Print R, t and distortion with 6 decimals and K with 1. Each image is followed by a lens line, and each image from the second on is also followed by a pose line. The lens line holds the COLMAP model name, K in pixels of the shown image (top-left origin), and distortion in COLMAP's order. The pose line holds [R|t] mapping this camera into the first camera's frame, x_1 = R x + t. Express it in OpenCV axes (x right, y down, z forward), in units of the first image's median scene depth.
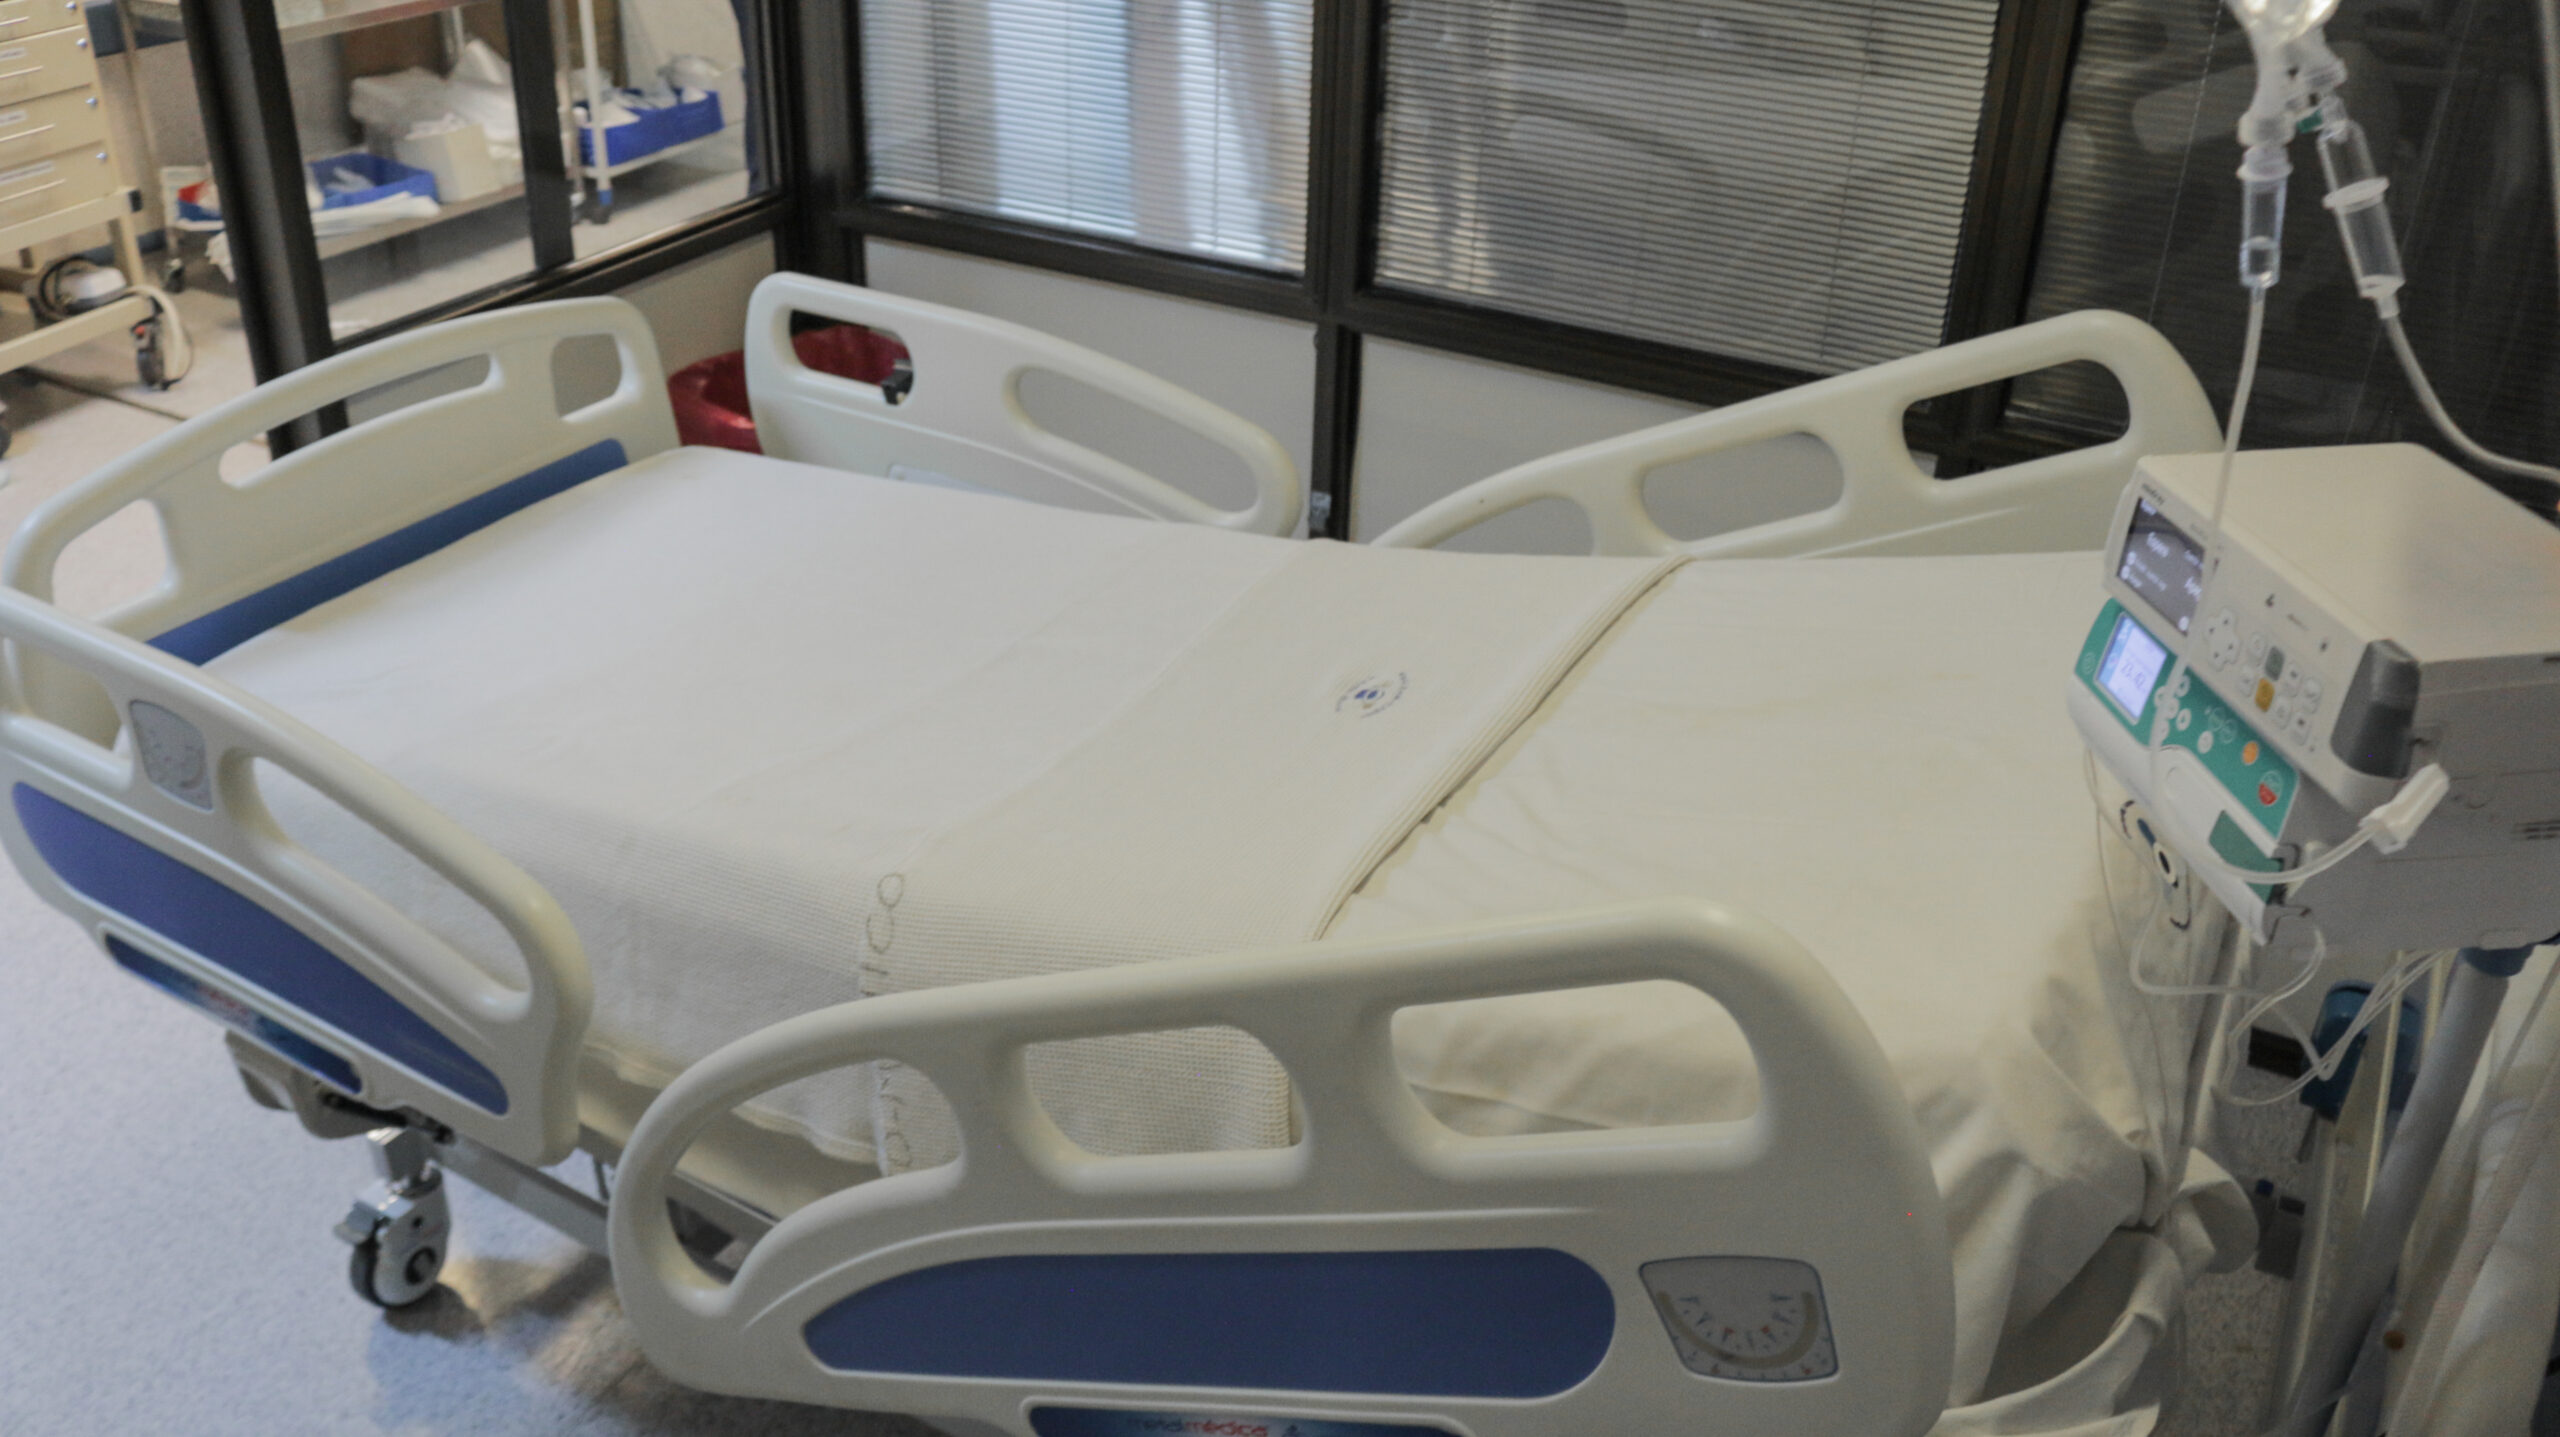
lens RADIAL K [[2082.4, 0, 1270.7], [0, 2082.4, 717.1], [0, 0, 1]] dist [-0.159757, 0.123415]
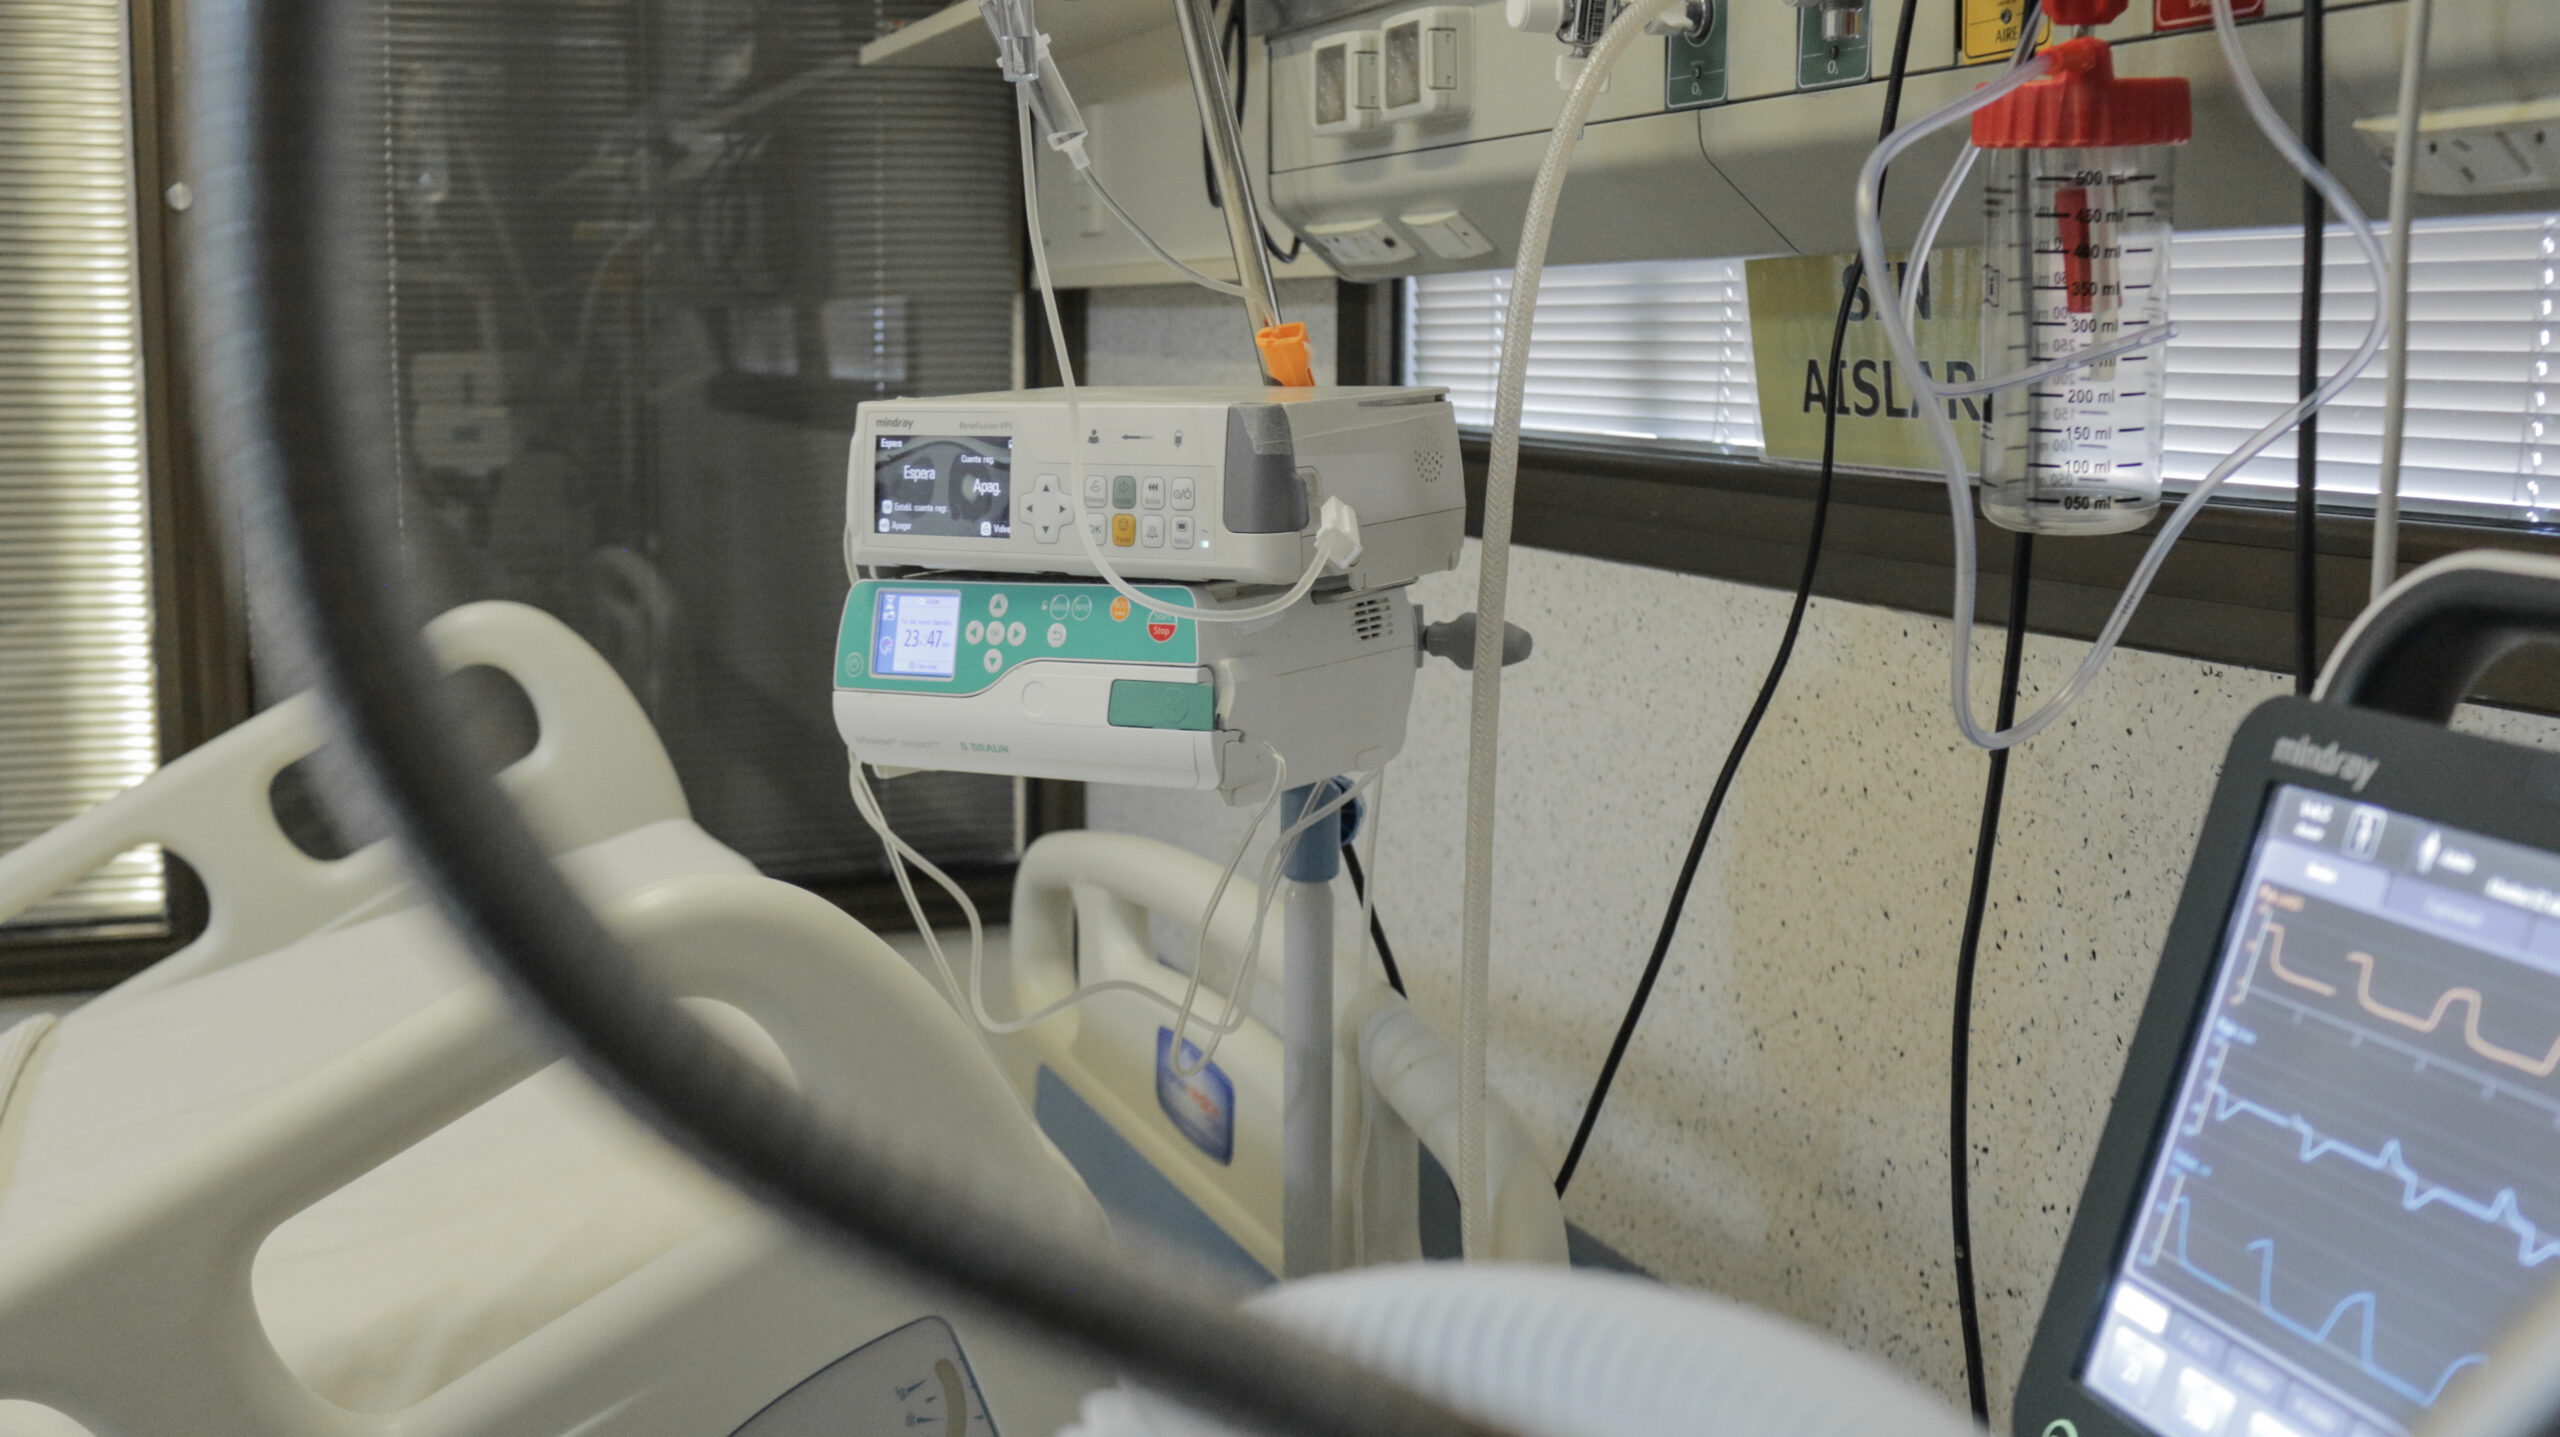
lens RADIAL K [[2612.4, 0, 1280.0], [0, 2612.4, 718.5], [0, 0, 1]] dist [-0.107373, 0.003146]
pose [[0.632860, -0.131329, 0.763047, -0.196435], [0.390485, 0.905136, -0.168078, 0.147113], [-0.668588, 0.404328, 0.624106, 0.109422]]
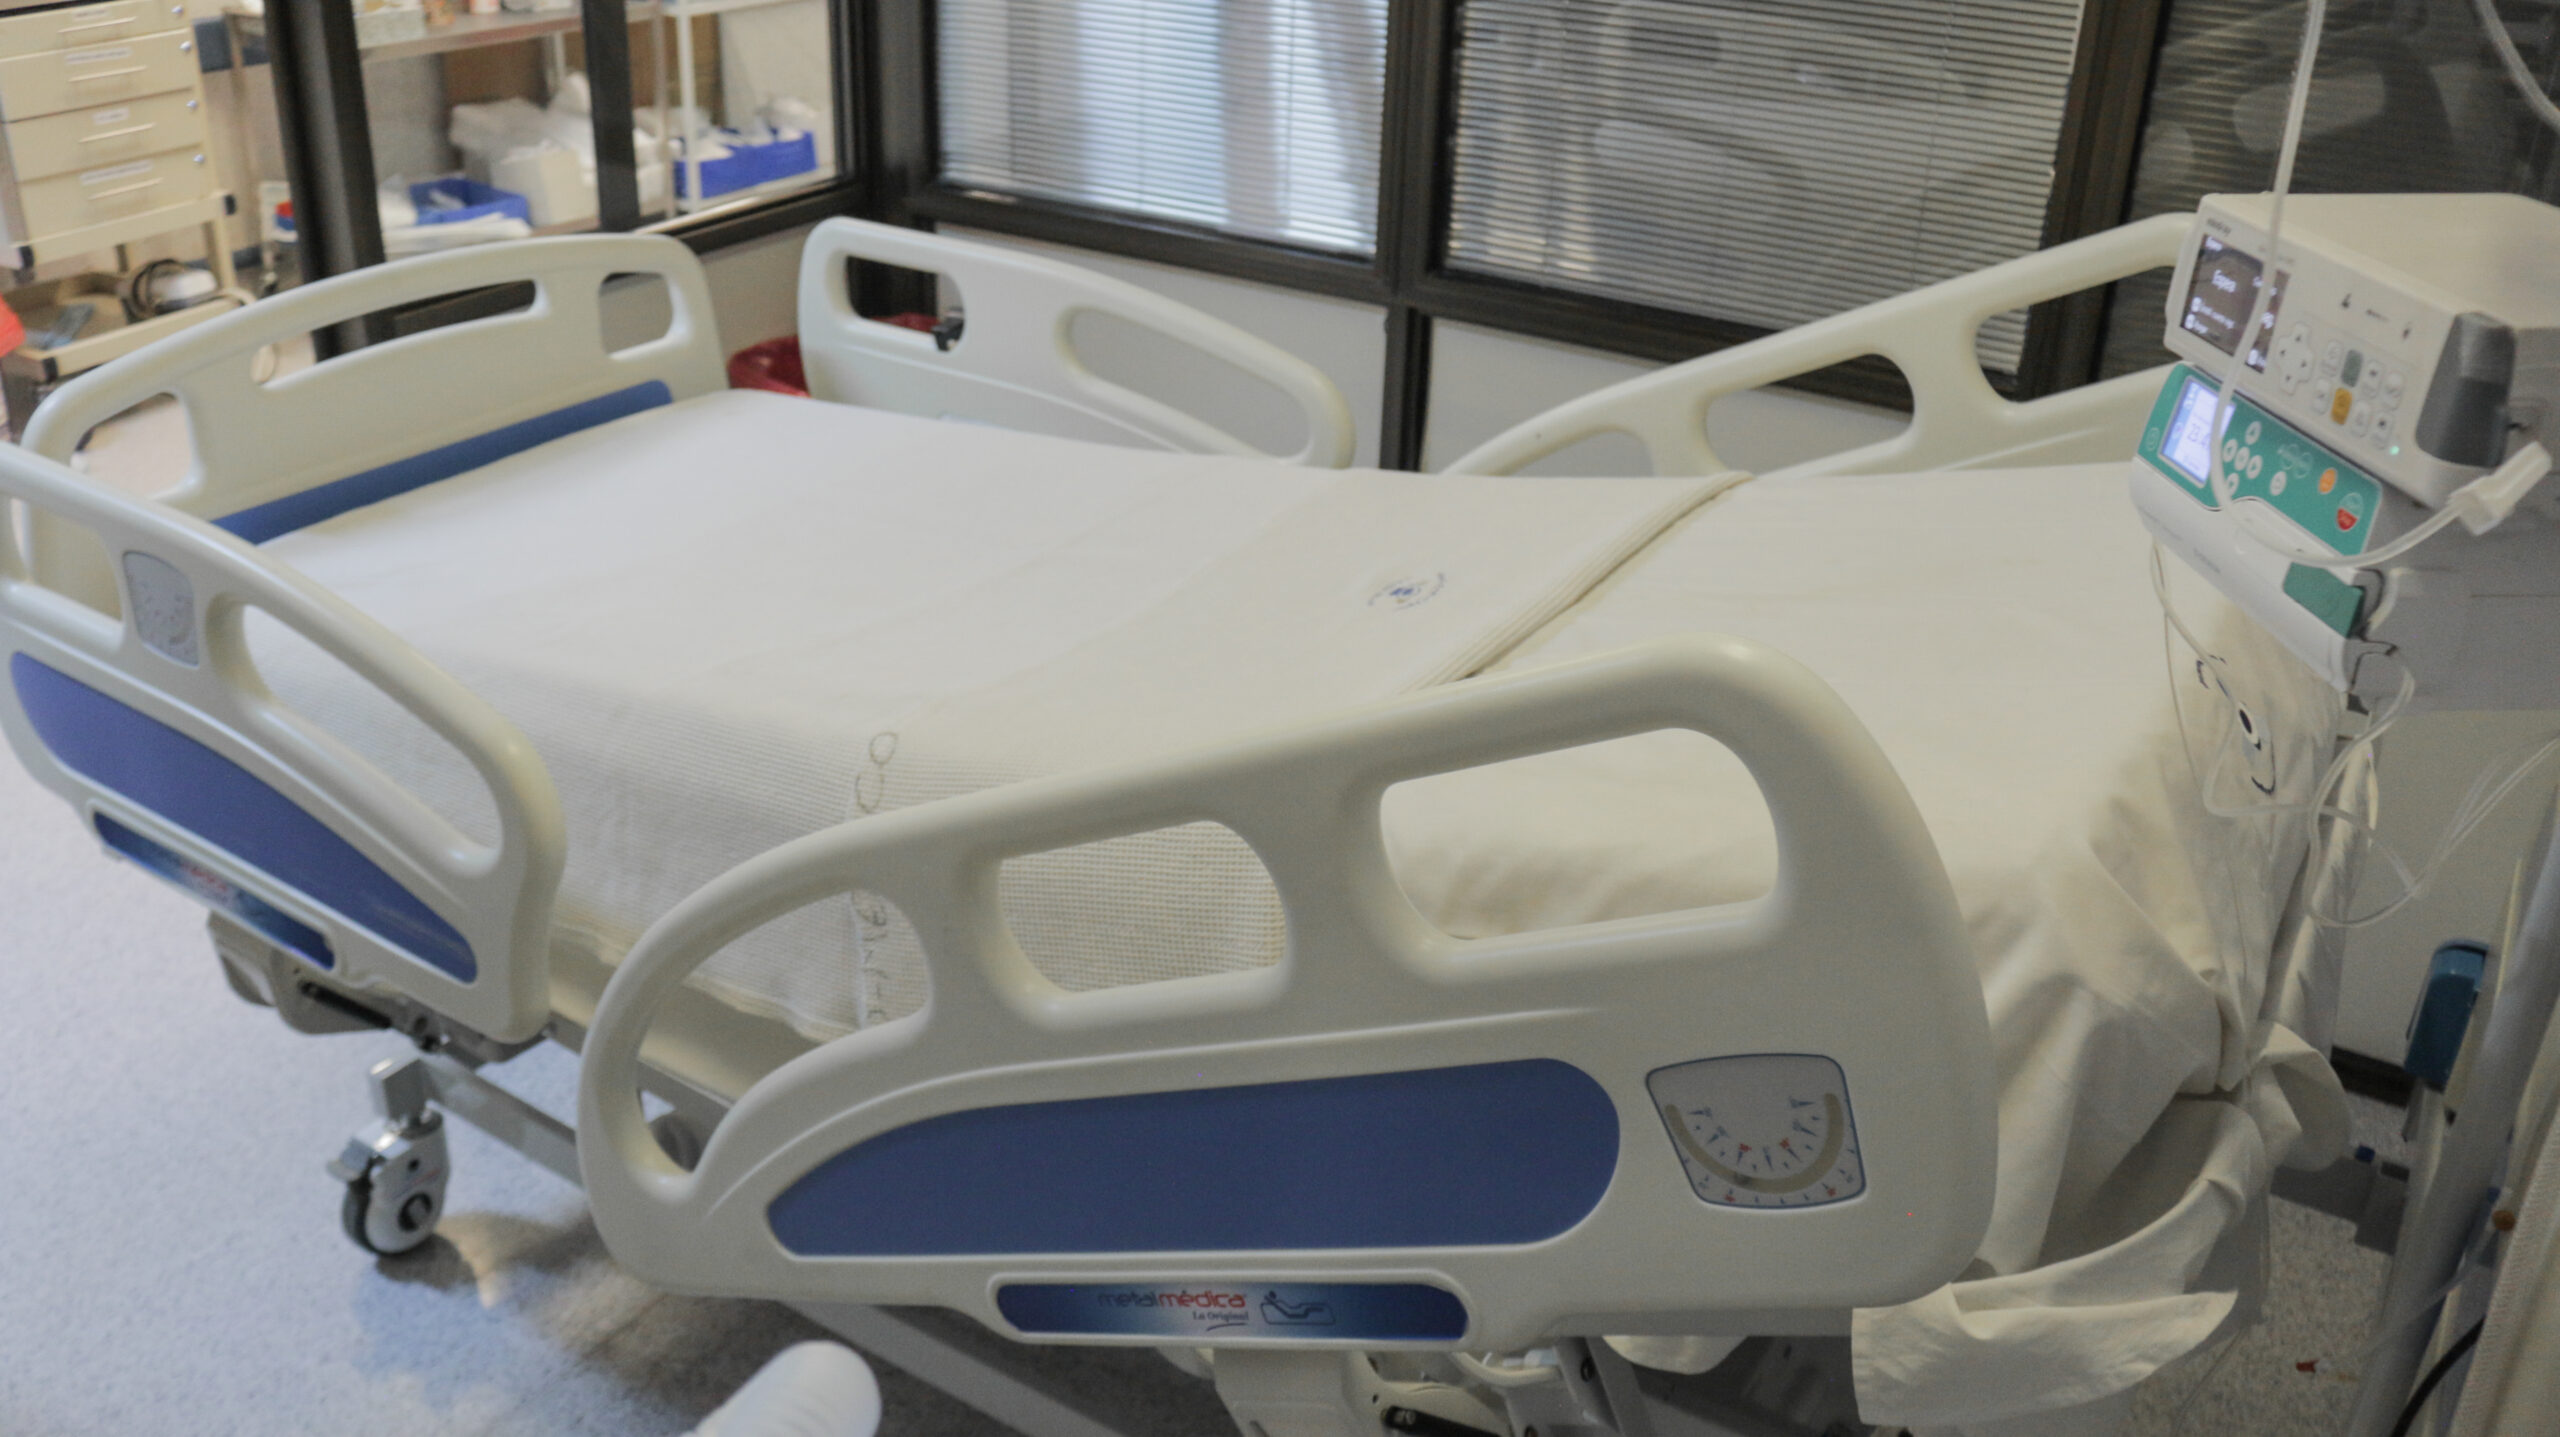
lens RADIAL K [[2096.1, 0, 1277.8], [0, 2096.1, 705.8], [0, 0, 1]] dist [-0.161191, 0.128366]
pose [[0.998677, 0.027293, -0.043571, 0.030395], [-0.029799, 0.997875, -0.057941, 0.091622], [0.041897, 0.059163, 0.997369, 0.044277]]
